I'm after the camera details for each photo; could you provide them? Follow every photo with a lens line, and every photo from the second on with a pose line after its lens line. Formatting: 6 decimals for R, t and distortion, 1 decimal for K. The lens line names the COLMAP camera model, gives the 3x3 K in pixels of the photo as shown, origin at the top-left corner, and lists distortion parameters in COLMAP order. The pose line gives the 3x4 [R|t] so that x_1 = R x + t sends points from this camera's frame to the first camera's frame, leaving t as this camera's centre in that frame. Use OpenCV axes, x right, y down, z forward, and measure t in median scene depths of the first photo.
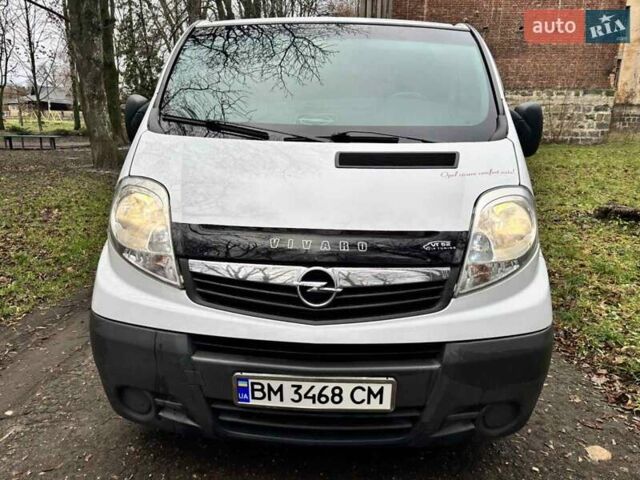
lens RADIAL K [[485.9, 0, 319.6], [0, 485.9, 236.8], [0, 0, 1]] dist [0.032528, -0.002954]
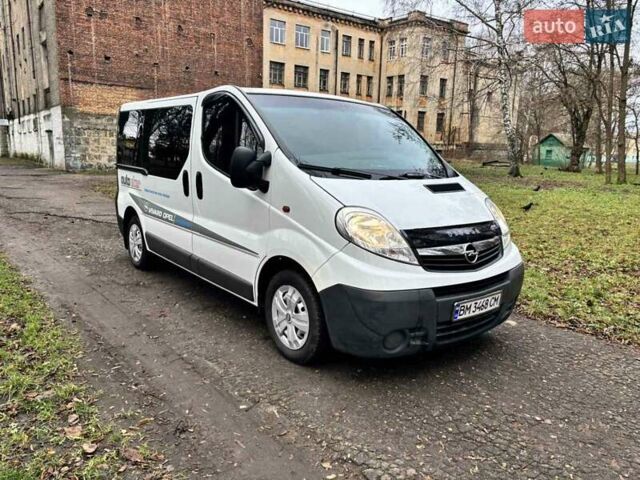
lens RADIAL K [[485.9, 0, 322.2], [0, 485.9, 242.8], [0, 0, 1]] dist [0.032528, -0.002954]
pose [[0.757804, -0.115800, 0.642124, -1.681192], [0.141857, 0.989825, 0.011091, -0.044048], [-0.636875, 0.082685, 0.766521, -0.133867]]
